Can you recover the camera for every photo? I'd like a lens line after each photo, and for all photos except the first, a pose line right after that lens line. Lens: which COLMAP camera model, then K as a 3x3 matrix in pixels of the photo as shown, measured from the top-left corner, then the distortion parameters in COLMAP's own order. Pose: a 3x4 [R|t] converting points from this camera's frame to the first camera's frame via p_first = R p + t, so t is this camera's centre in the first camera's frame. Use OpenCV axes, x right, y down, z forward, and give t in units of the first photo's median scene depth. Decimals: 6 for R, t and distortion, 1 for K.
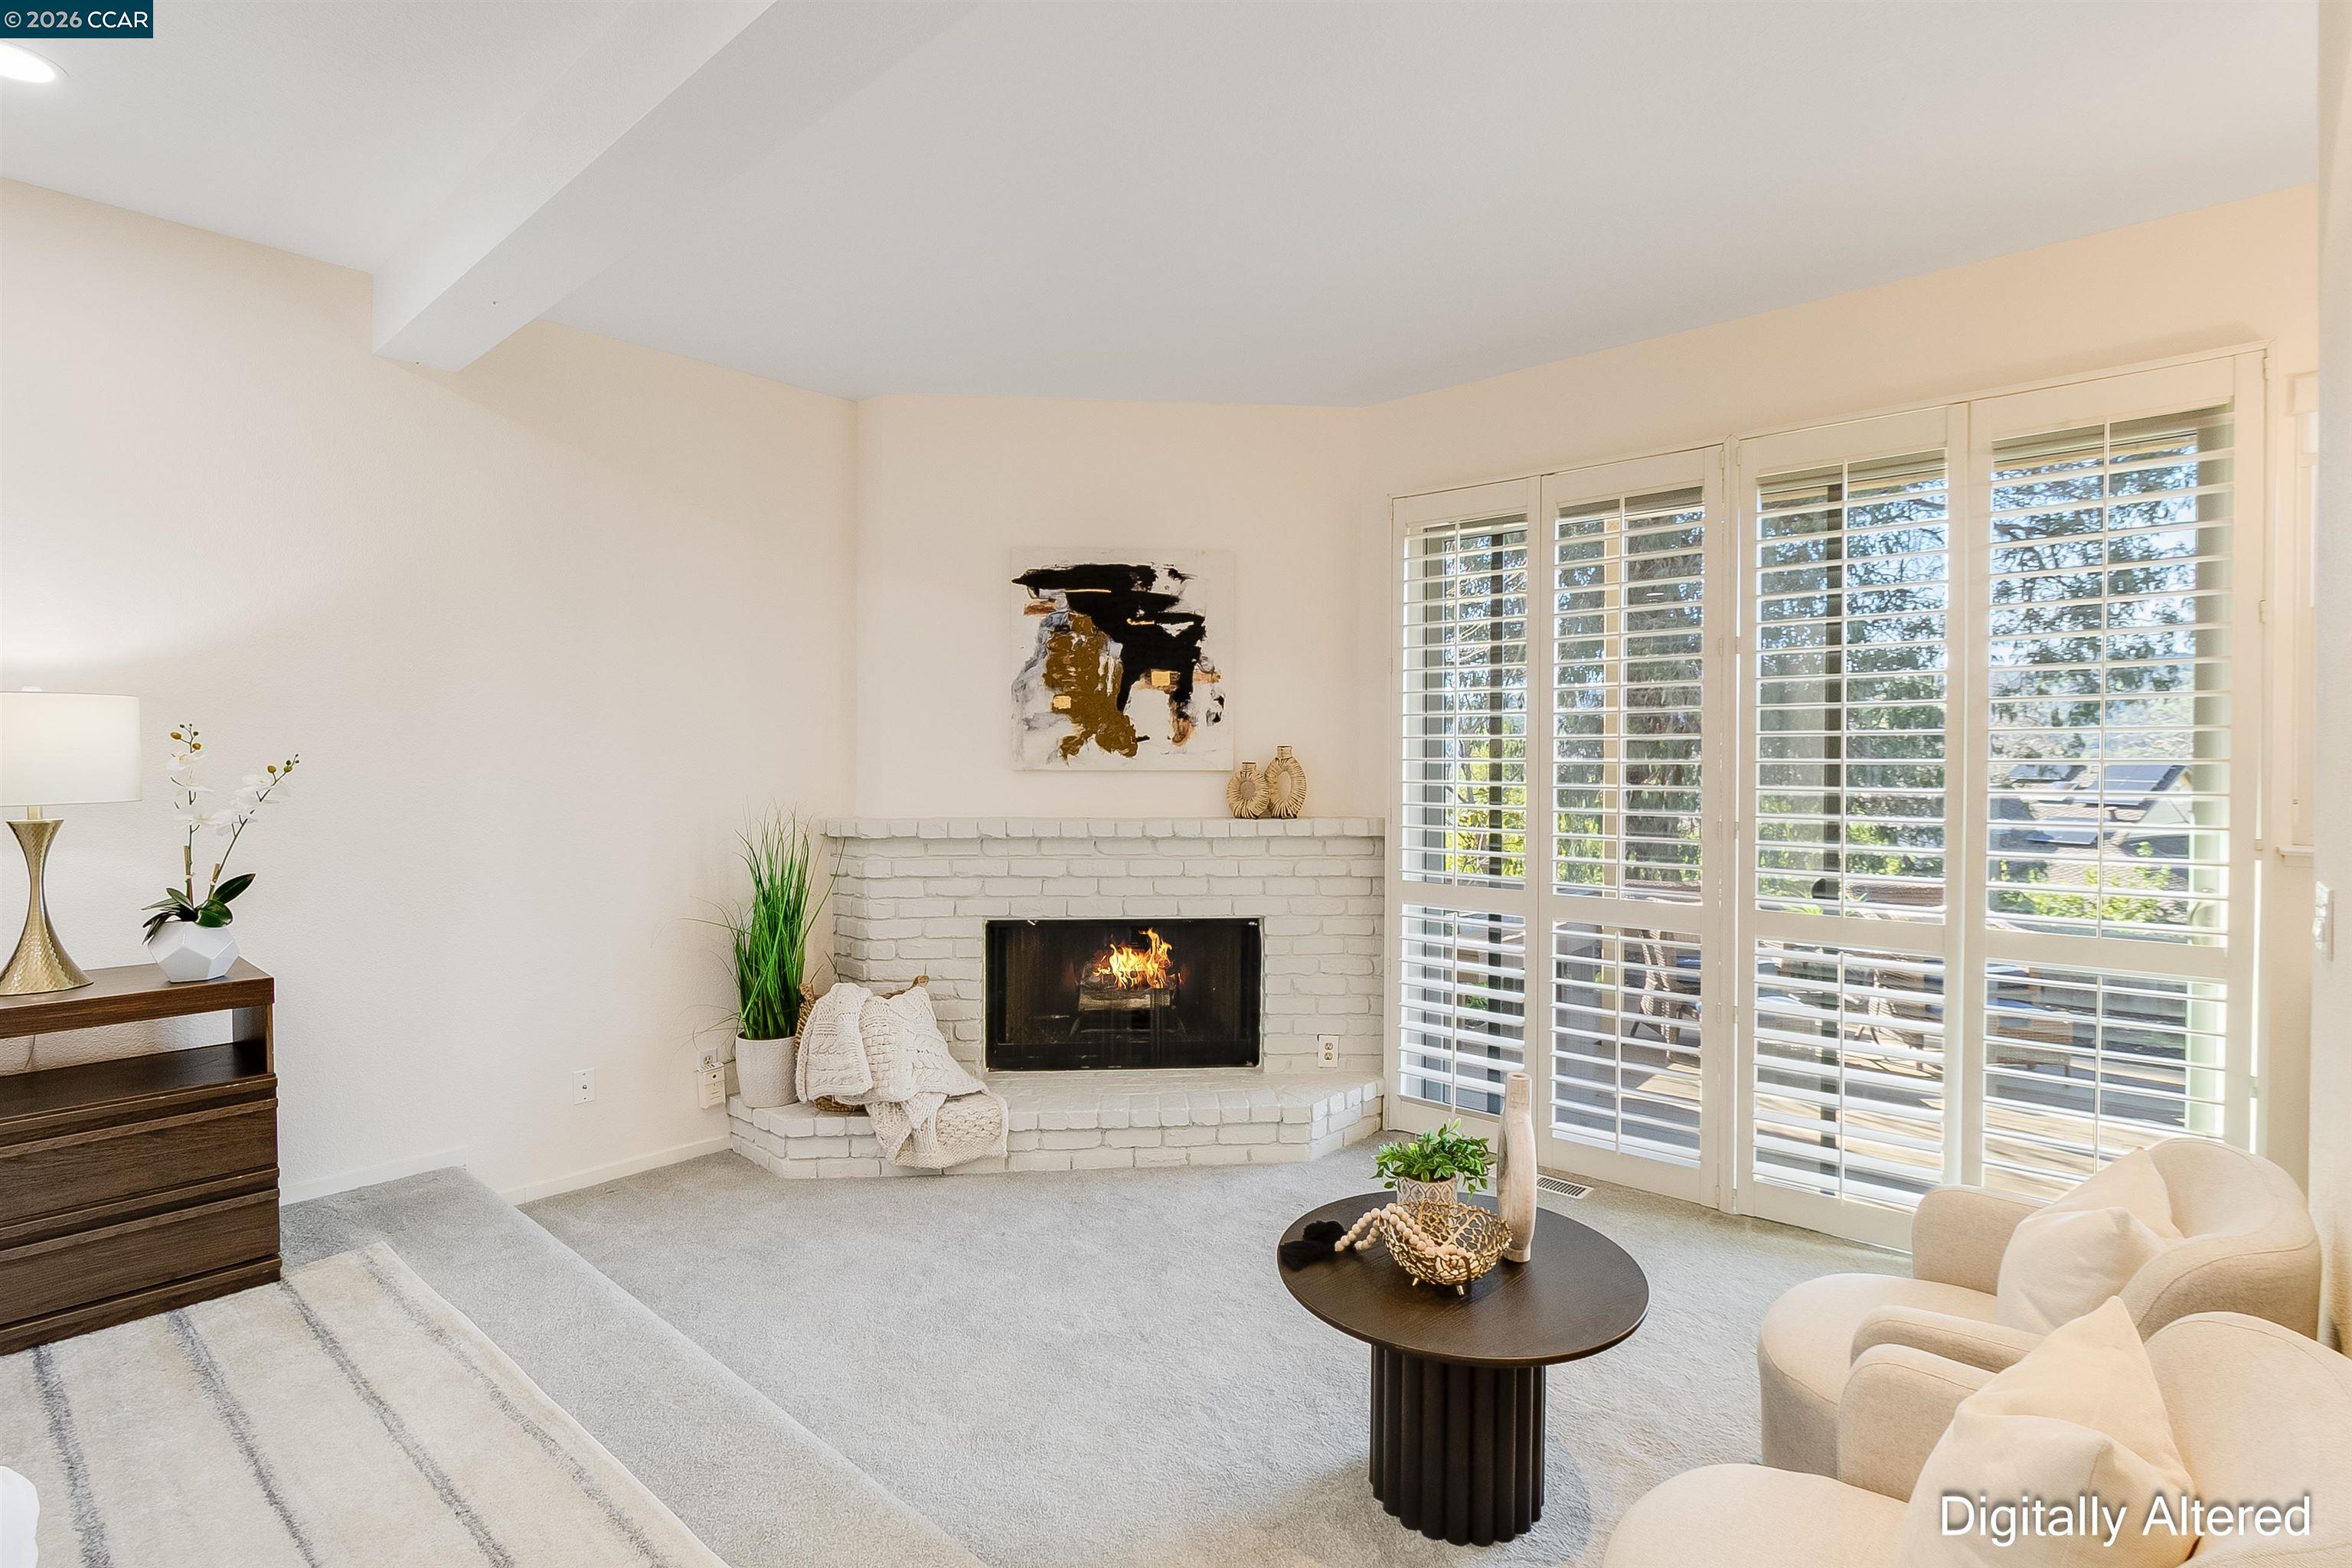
lens RADIAL K [[1092.5, 0, 1166.9], [0, 1092.5, 767.1], [0, 0, 1]] dist [-0.002824, -0.001597]
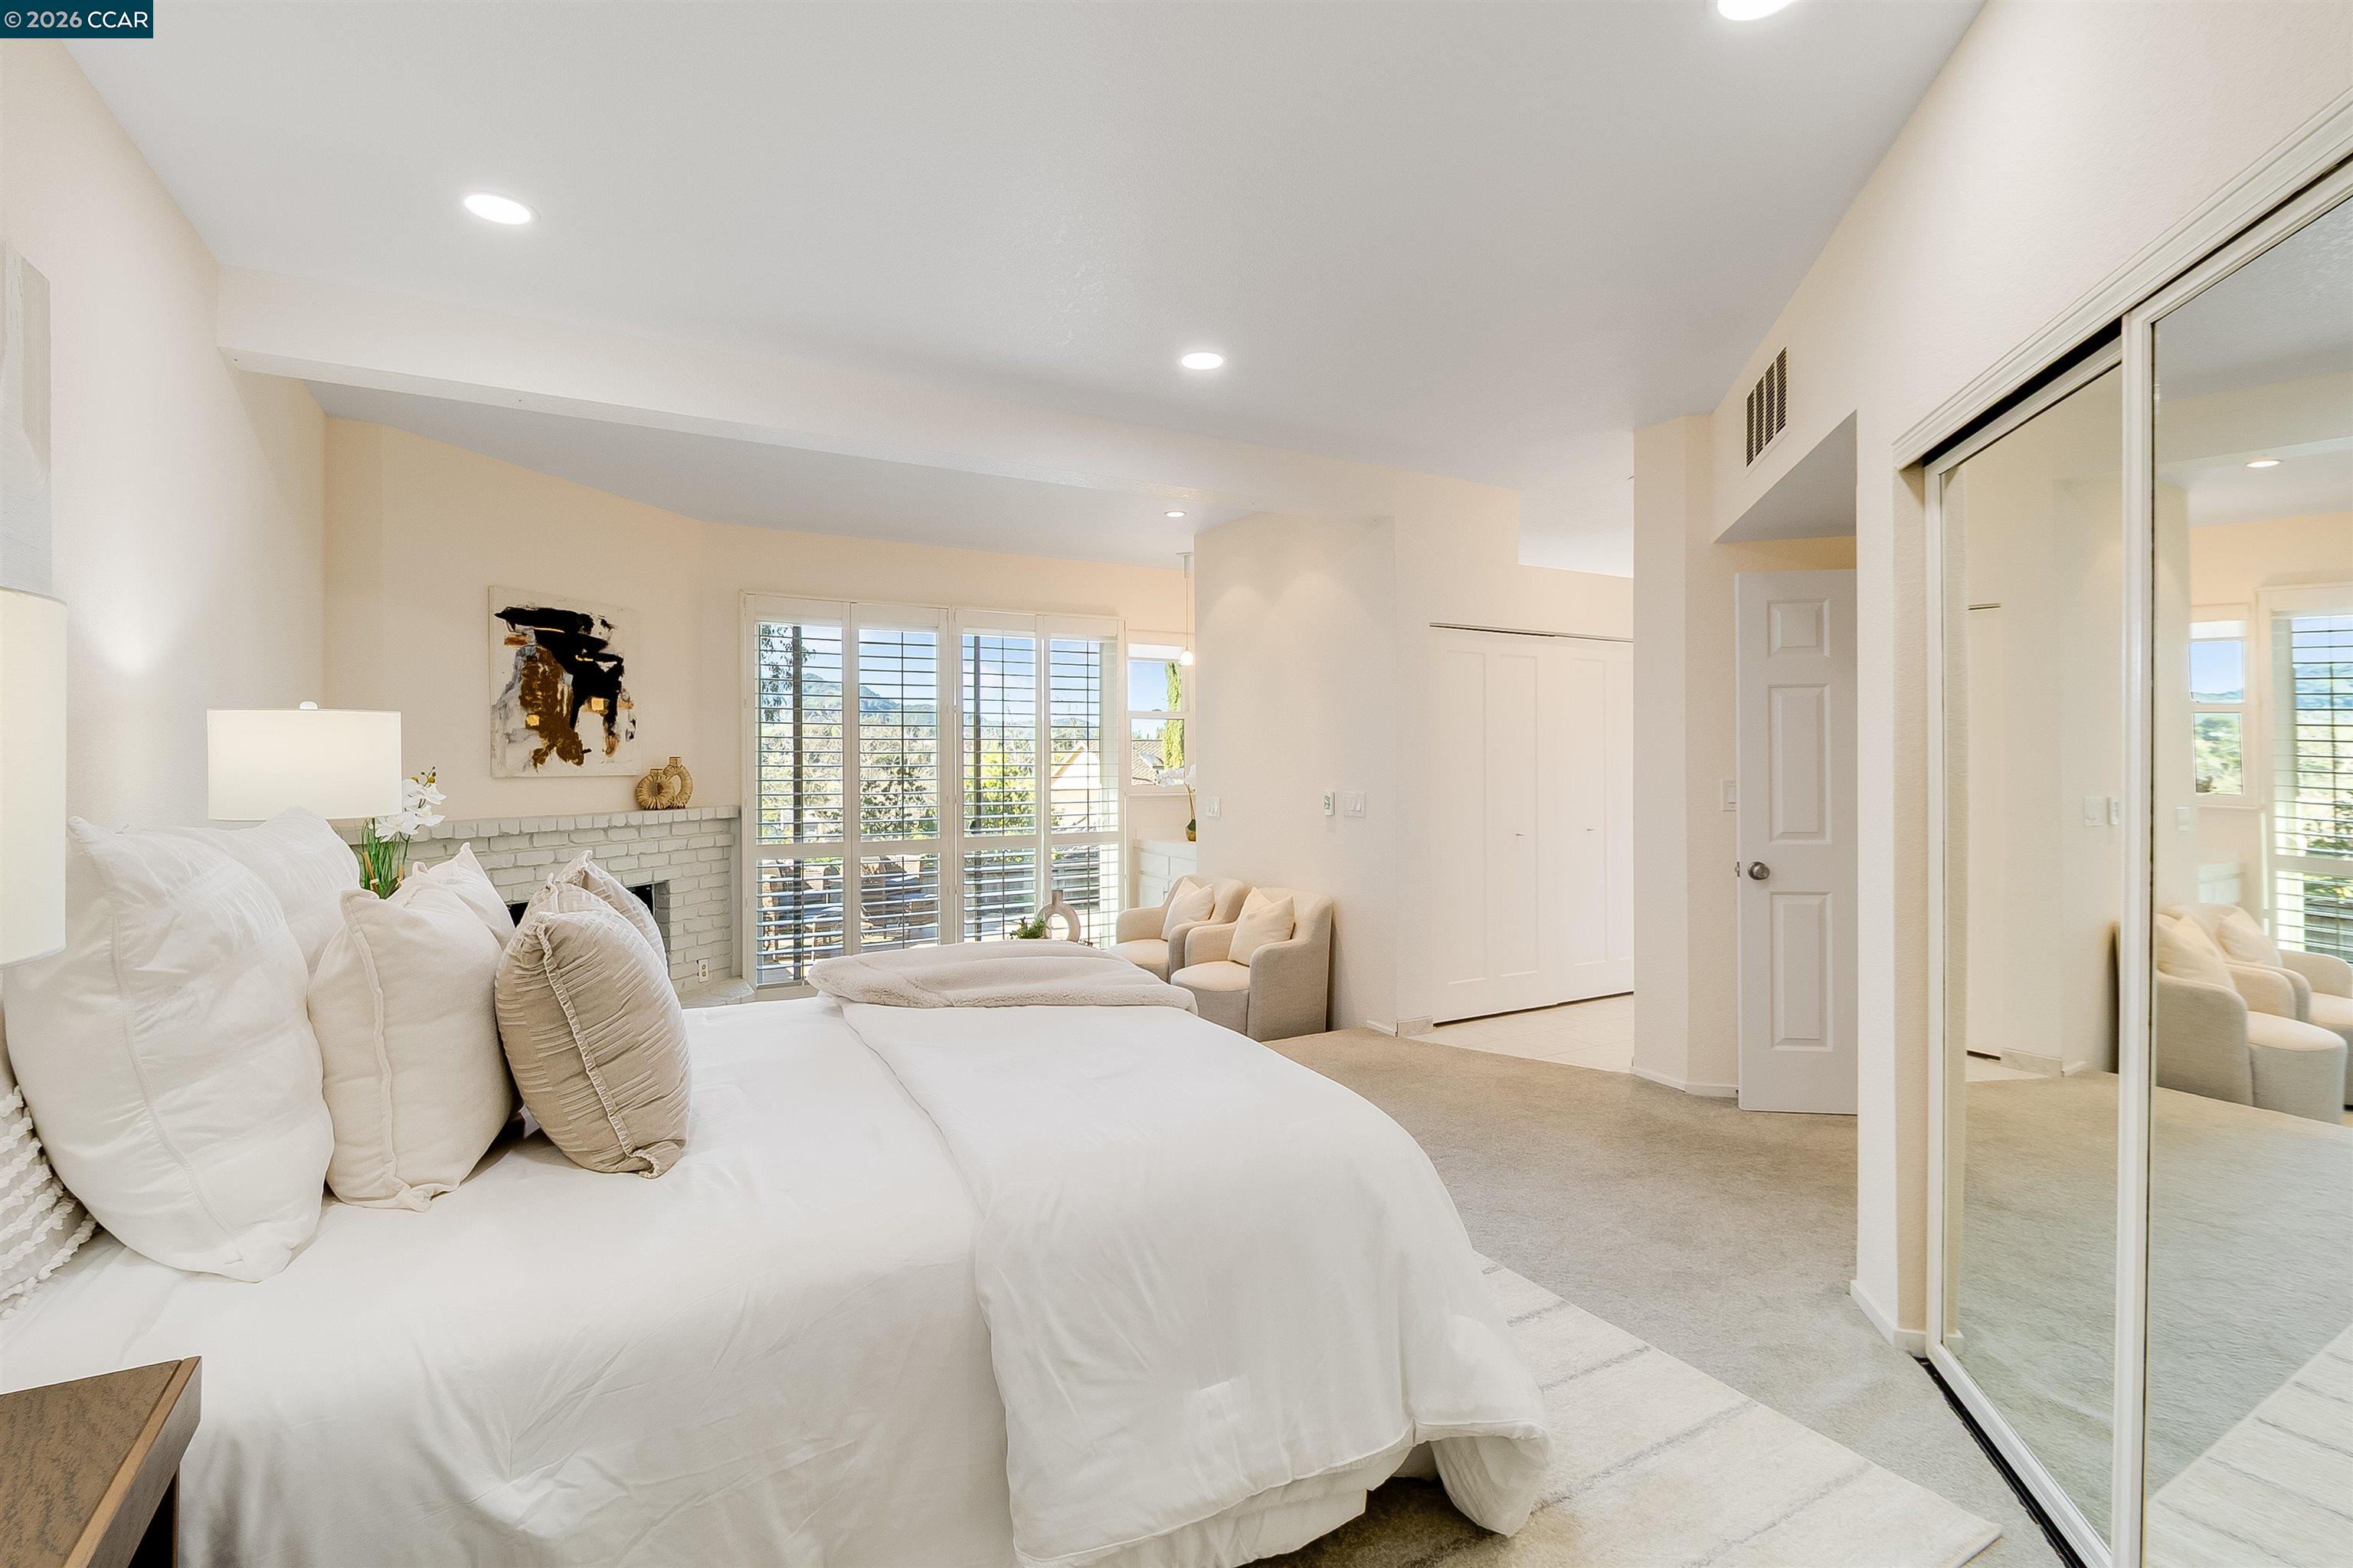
lens RADIAL K [[1093.0, 0, 1167.4], [0, 1093.0, 767.1], [0, 0, 1]] dist [-0.002824, -0.001597]
pose [[0.358615, -0.007160, 0.933458, -0.966101], [0.010978, 0.999934, 0.003452, -0.004253], [-0.933421, 0.009009, 0.358669, -0.082792]]
